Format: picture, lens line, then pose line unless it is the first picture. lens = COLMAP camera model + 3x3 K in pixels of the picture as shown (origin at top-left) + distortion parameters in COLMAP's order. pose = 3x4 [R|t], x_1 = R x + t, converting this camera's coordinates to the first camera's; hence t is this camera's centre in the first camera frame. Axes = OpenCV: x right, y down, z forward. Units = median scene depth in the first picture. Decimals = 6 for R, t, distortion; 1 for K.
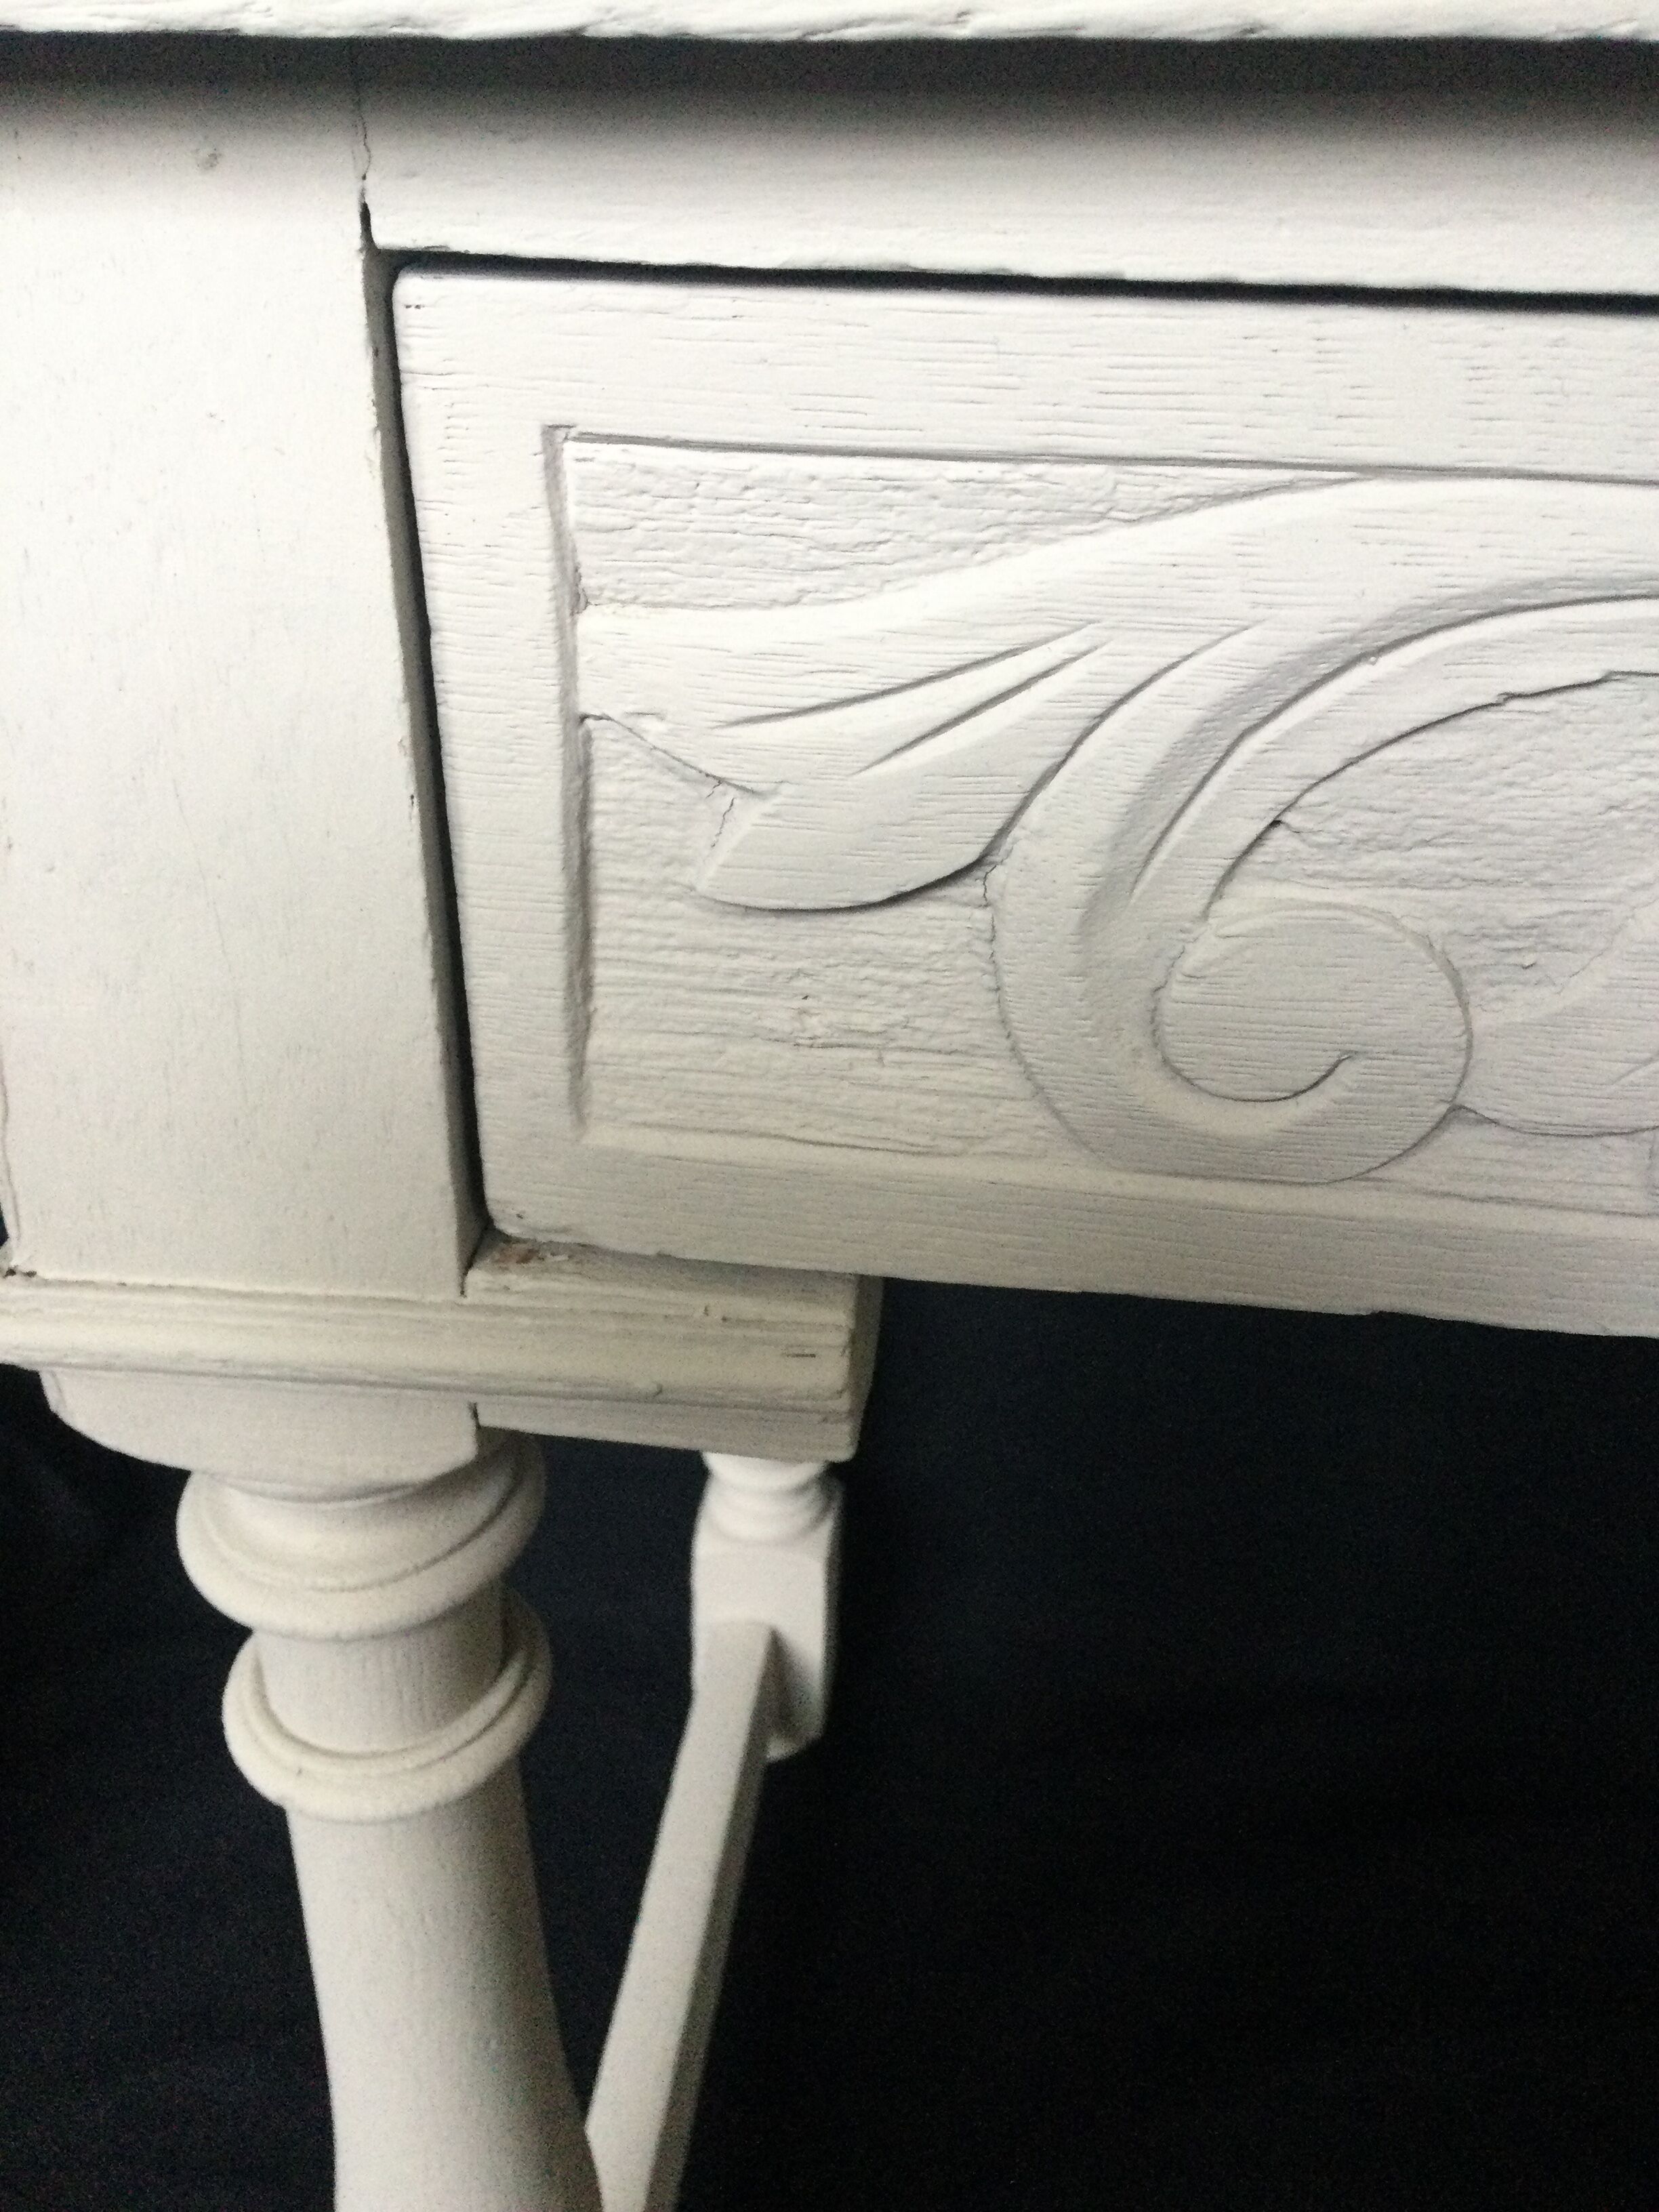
lens RADIAL K [[1991.5, 0, 819.4], [0, 1991.5, 1114.9], [0, 0, 1]] dist [0.136817, -0.262850]
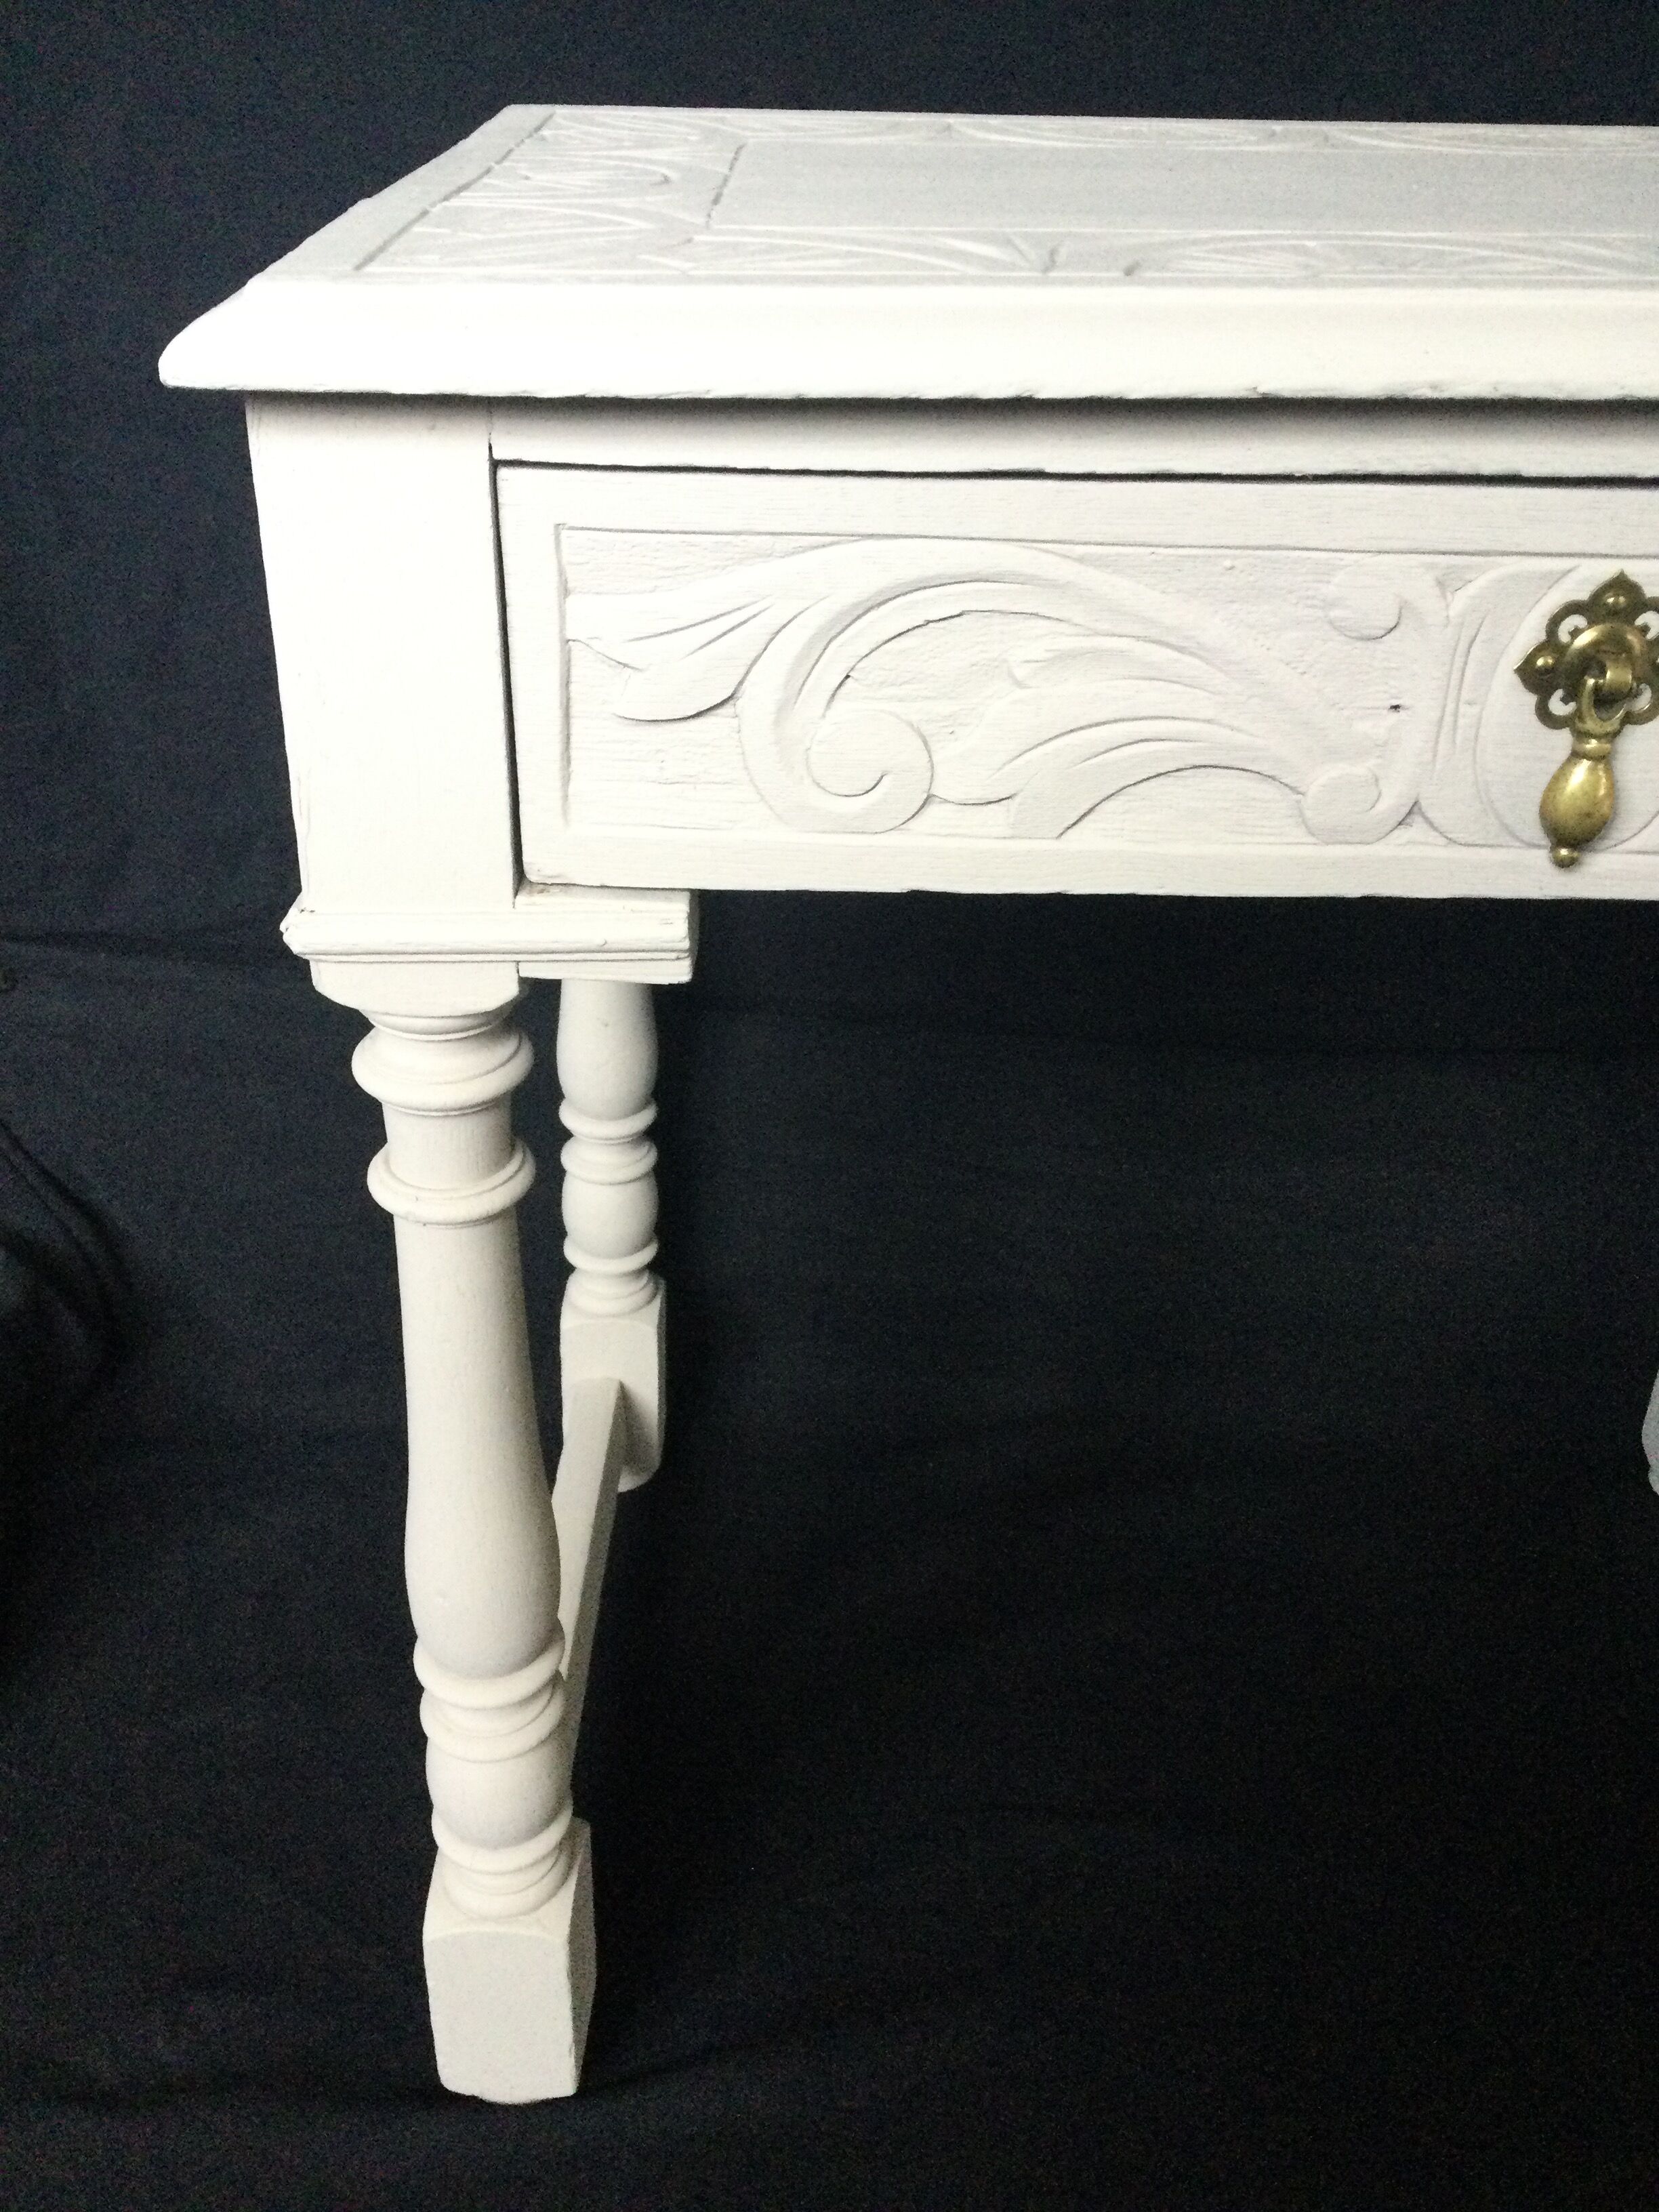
lens RADIAL K [[1991.5, 0, 819.4], [0, 1991.5, 1114.9], [0, 0, 1]] dist [0.136817, -0.262850]
pose [[0.992411, -0.049575, 0.112525, -0.116861], [0.055523, 0.997187, -0.050349, 0.520009], [-0.109712, 0.056214, 0.992372, -1.439091]]
